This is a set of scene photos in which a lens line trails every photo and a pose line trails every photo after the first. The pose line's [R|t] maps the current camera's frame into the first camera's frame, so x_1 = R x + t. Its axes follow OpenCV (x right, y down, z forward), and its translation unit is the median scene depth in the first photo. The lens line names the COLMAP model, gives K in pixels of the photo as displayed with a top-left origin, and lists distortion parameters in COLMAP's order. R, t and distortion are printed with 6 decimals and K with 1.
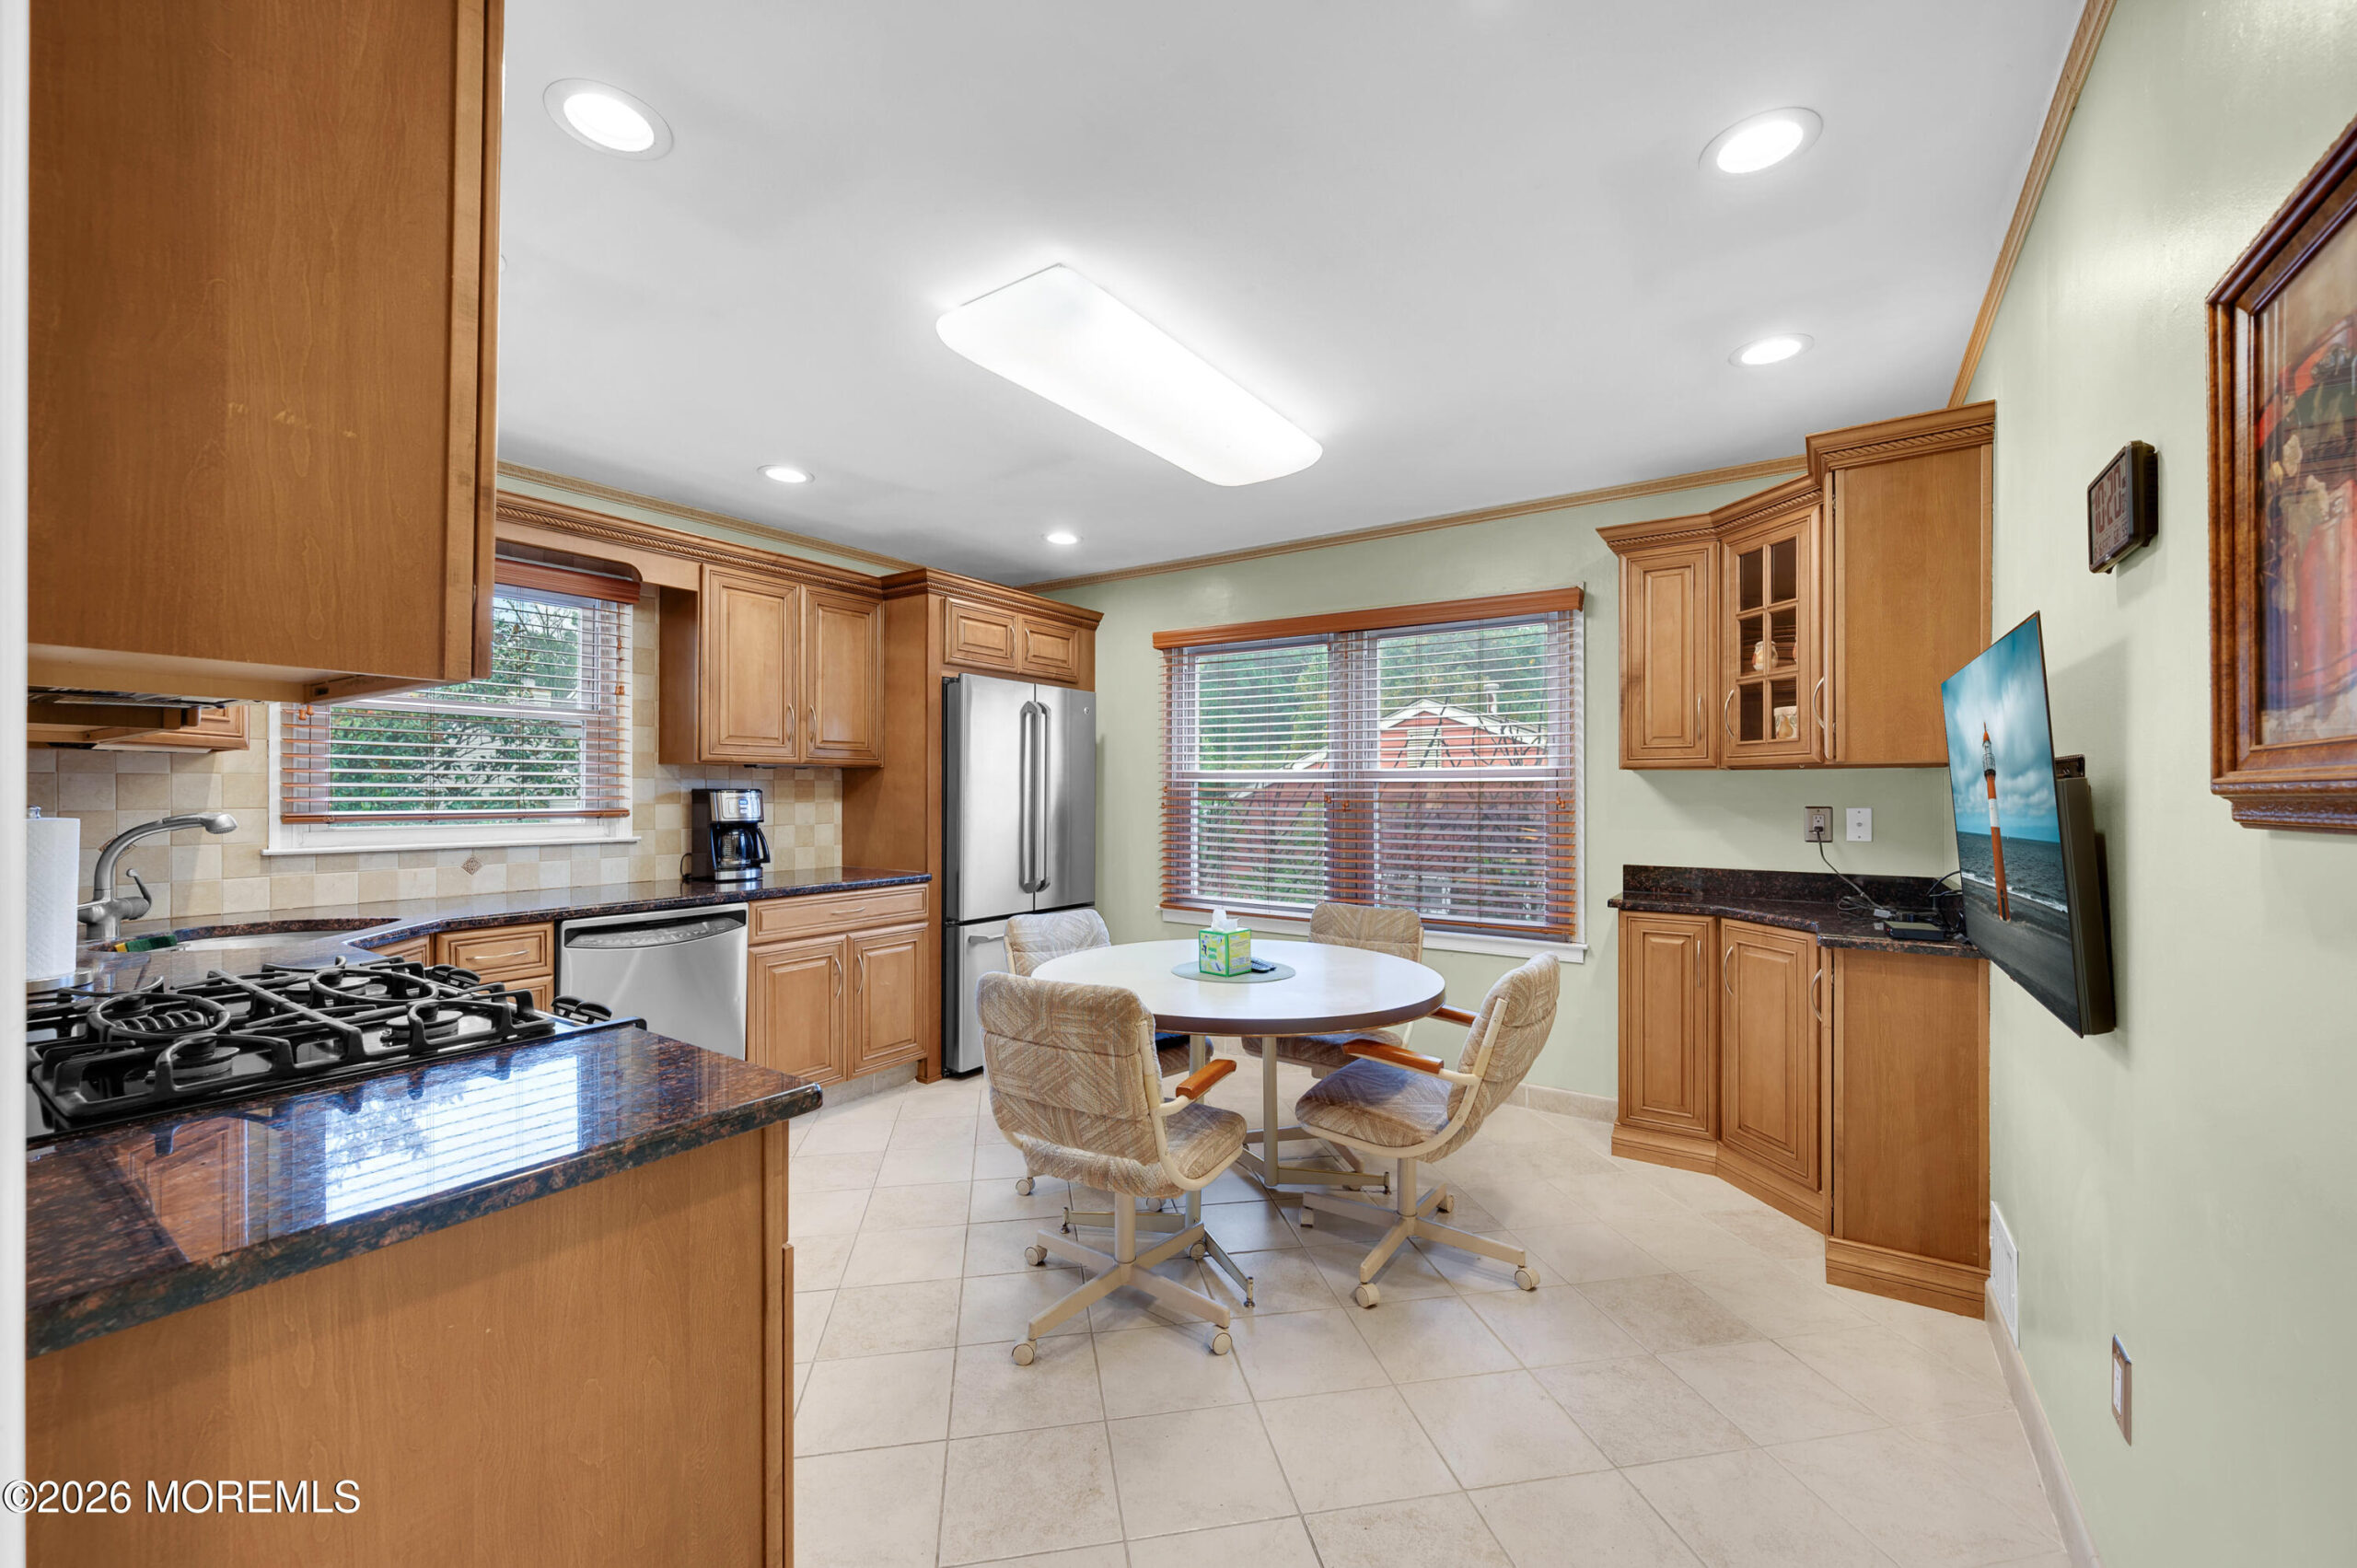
lens RADIAL K [[931.7, 0, 1181.3], [0, 931.7, 795.1], [0, 0, 1]] dist [0.000024, 0.000596]
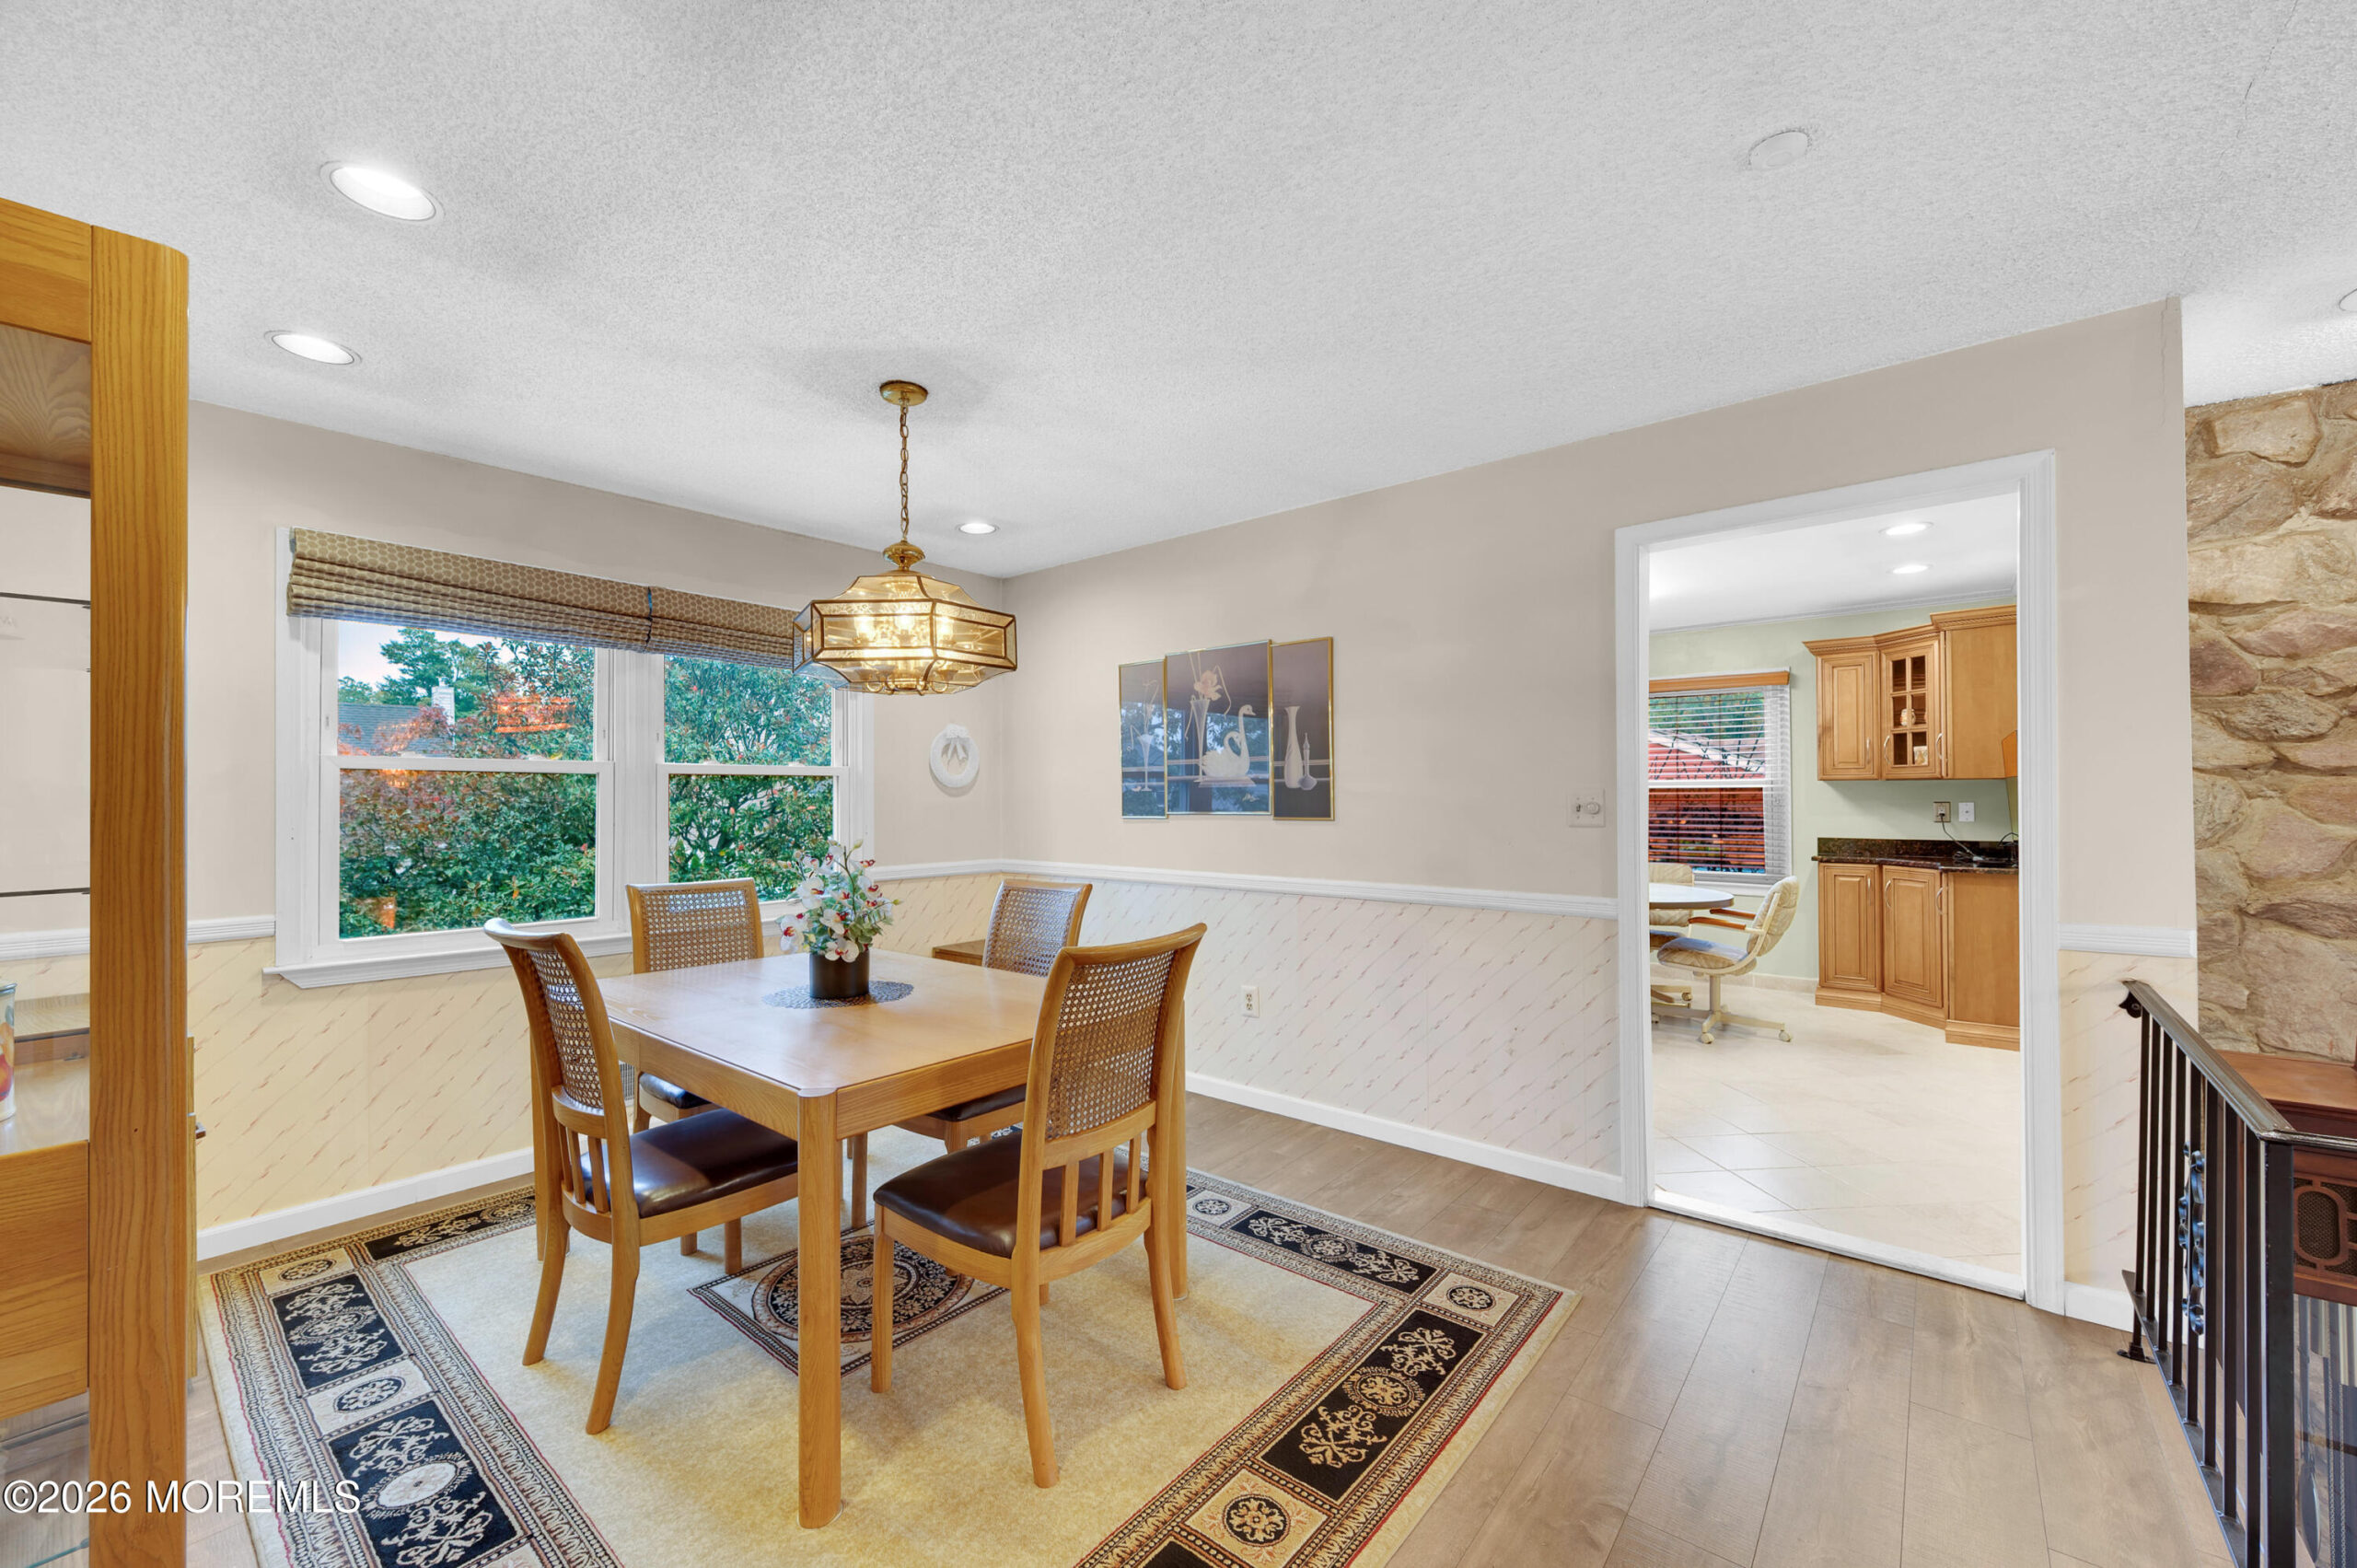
lens RADIAL K [[931.7, 0, 1182.1], [0, 931.7, 786.4], [0, 0, 1]] dist [0.000024, 0.000596]
pose [[0.995165, -0.005667, -0.098053, -0.586718], [0.004741, 0.999942, -0.009671, -0.006672], [0.098102, 0.009159, 0.995134, -0.917680]]
